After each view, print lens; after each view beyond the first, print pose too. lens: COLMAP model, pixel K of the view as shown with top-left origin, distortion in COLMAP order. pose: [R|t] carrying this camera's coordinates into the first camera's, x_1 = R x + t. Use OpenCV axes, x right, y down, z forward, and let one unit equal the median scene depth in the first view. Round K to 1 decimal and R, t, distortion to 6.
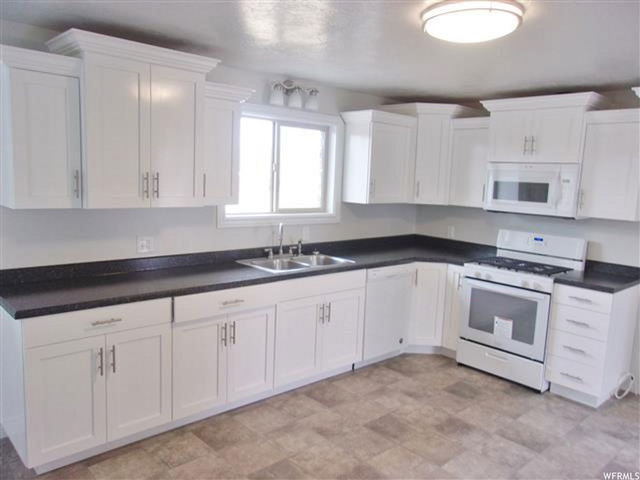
lens RADIAL K [[492.4, 0, 320.0], [0, 492.4, 240.0], [0, 0, 1]] dist [0.003830, 0.004851]
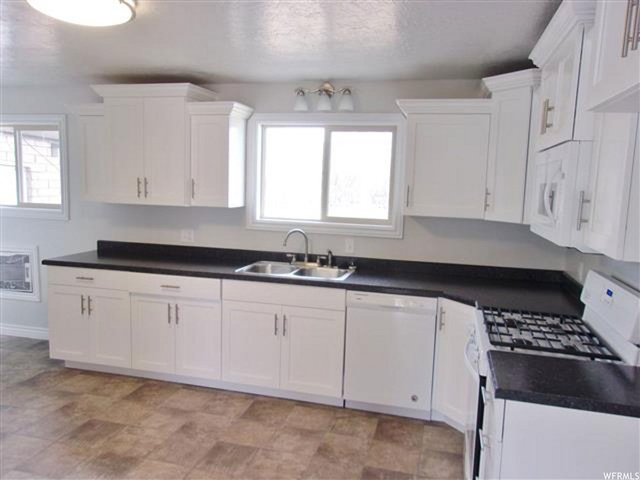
lens RADIAL K [[492.4, 0, 320.0], [0, 492.4, 240.0], [0, 0, 1]] dist [0.003830, 0.004851]
pose [[0.561814, 0.081328, -0.823256, 0.785375], [-0.116256, 0.993042, 0.018763, -0.038653], [0.819054, 0.085167, 0.567360, 0.494474]]
